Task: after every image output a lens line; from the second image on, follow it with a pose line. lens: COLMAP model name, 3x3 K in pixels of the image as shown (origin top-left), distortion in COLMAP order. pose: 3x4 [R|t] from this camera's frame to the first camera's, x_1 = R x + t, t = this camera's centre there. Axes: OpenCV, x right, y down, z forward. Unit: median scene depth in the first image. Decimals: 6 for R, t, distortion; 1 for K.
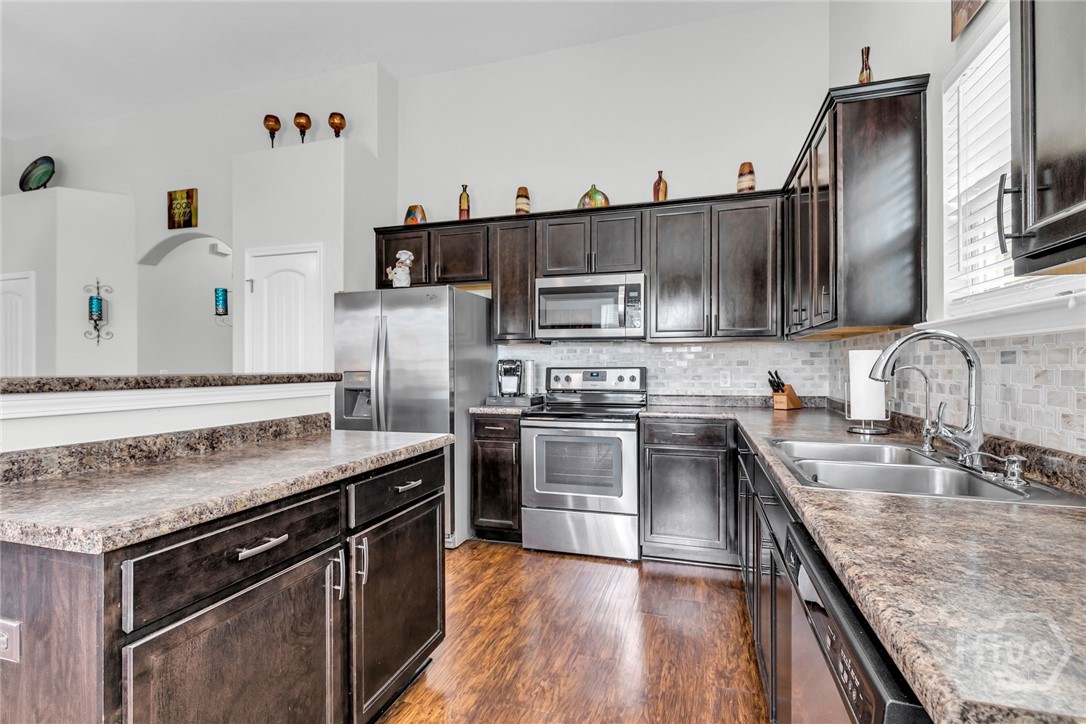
lens RADIAL K [[504.3, 0, 526.3], [0, 504.3, 362.2], [0, 0, 1]] dist [-0.002717, -0.000844]
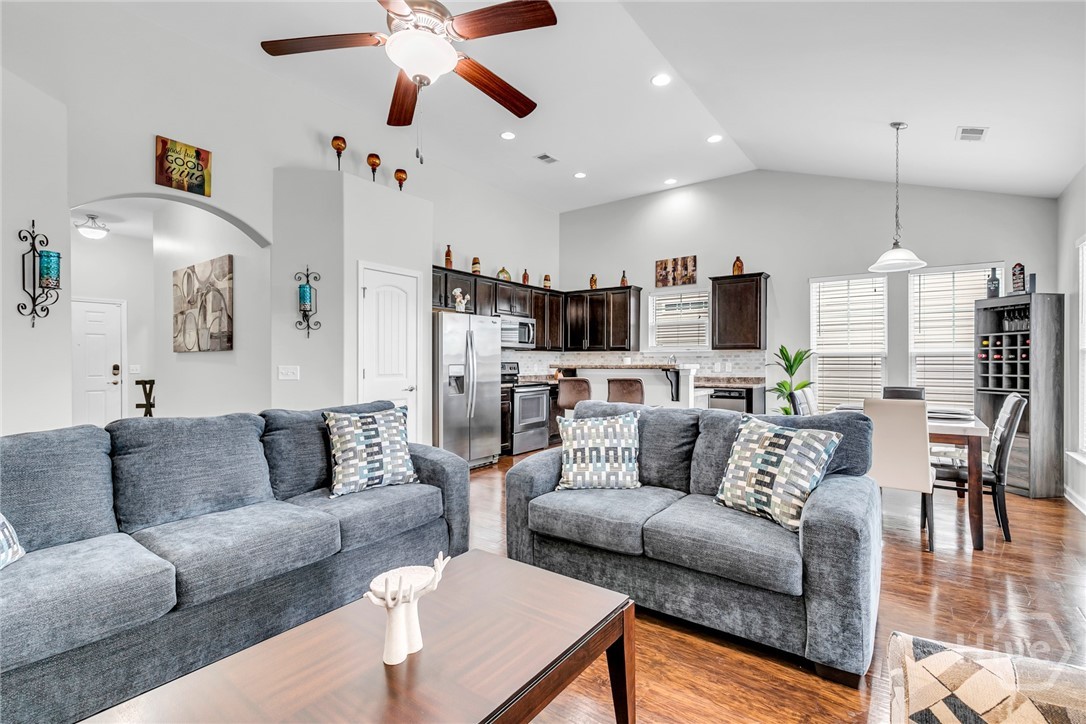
lens RADIAL K [[504.3, 0, 549.3], [0, 504.3, 365.6], [0, 0, 1]] dist [-0.002717, -0.000844]
pose [[0.311218, -0.003102, 0.950333, -1.724345], [-0.008308, 0.999948, 0.005985, 0.009404], [-0.950302, -0.009758, 0.311176, 0.246076]]
